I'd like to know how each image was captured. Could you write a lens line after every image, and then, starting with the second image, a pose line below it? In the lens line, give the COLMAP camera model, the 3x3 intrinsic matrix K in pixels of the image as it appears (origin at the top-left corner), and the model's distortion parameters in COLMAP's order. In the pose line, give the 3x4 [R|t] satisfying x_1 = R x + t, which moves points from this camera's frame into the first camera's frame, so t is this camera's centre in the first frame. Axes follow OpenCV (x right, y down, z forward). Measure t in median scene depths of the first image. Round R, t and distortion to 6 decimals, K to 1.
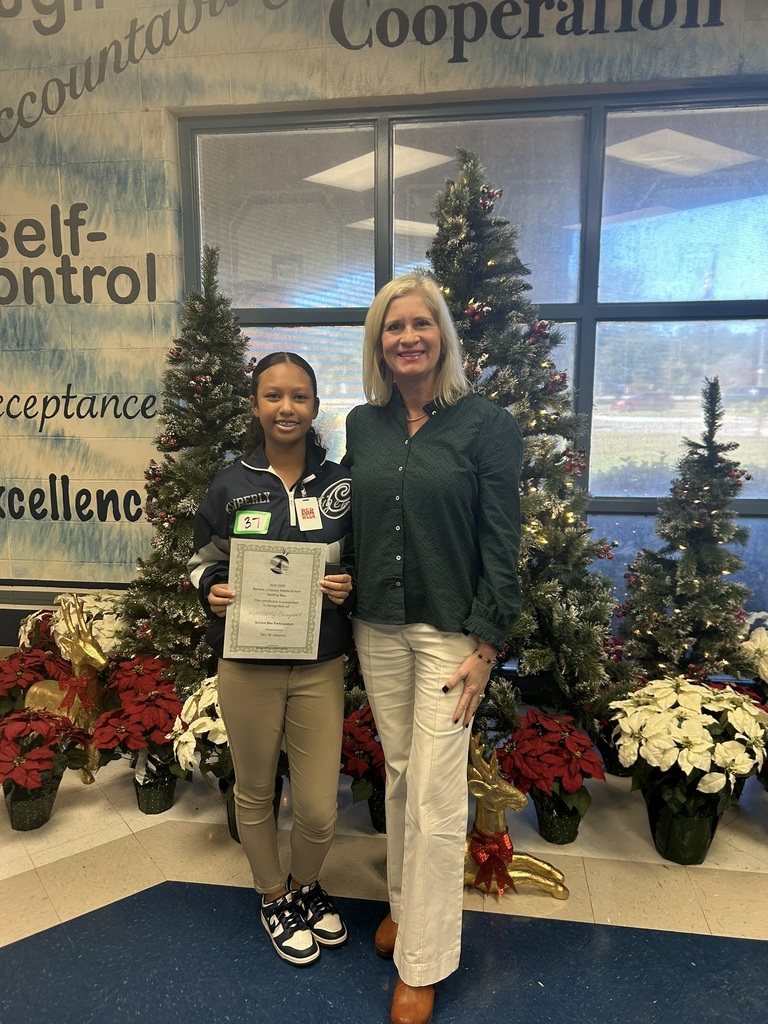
lens RADIAL K [[777.5, 0, 365.2], [0, 777.5, 513.6], [0, 0, 1]] dist [0.018946, -0.021010]
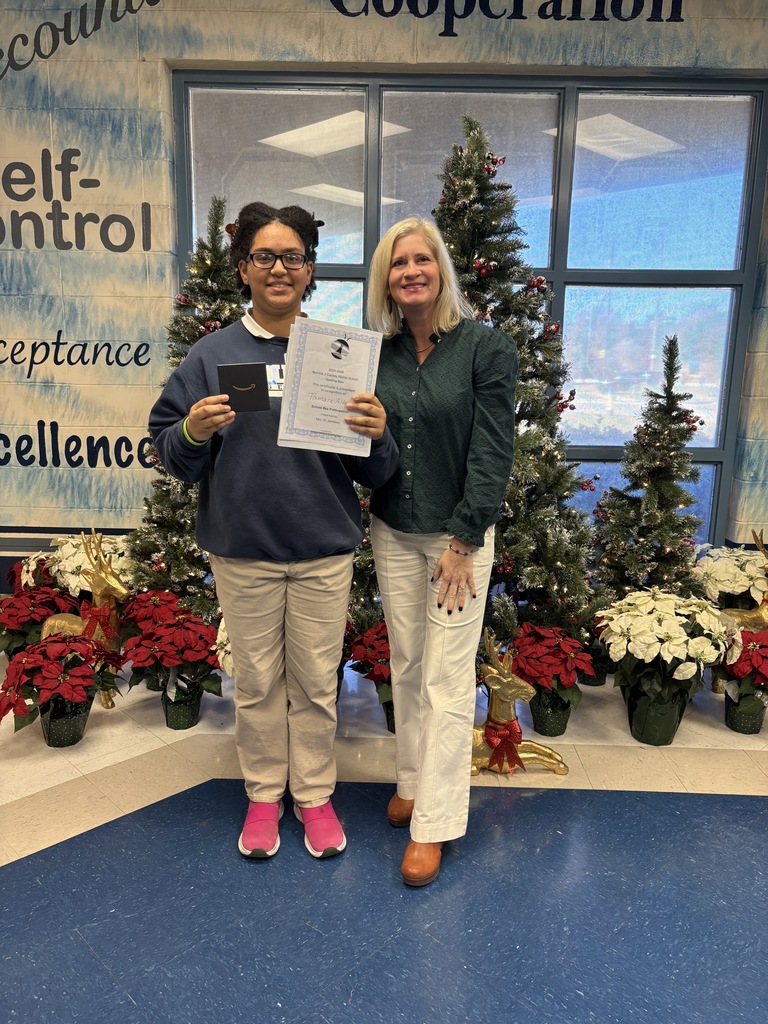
lens RADIAL K [[776.6, 0, 382.8], [0, 776.6, 515.8], [0, 0, 1]] dist [0.020451, -0.031546]
pose [[0.990945, -0.004198, 0.134202, -0.114415], [-0.000094, 0.999489, 0.031959, 0.047145], [-0.134268, -0.031683, 0.990438, -0.070861]]
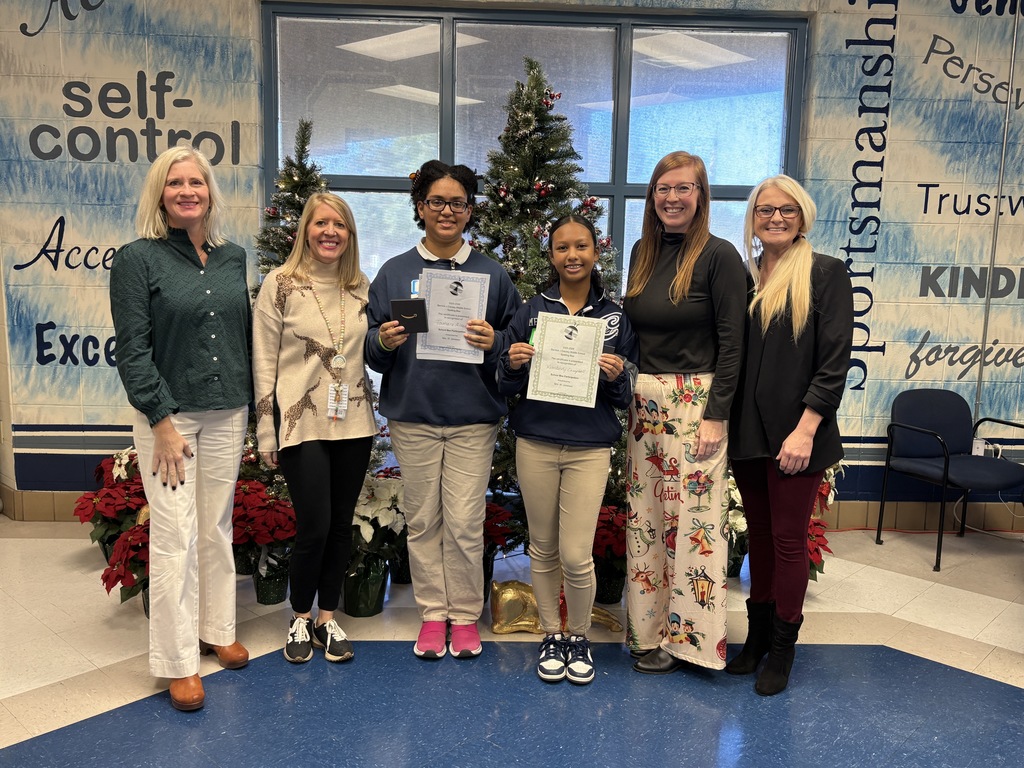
lens RADIAL K [[865.7, 0, 511.1], [0, 865.7, 383.2], [0, 0, 1]] dist [-0.005912, 0.029561]
pose [[0.982955, -0.001653, 0.183837, -0.127671], [0.005618, 0.999763, -0.021048, 0.068114], [-0.183759, 0.021722, 0.982731, -0.282230]]
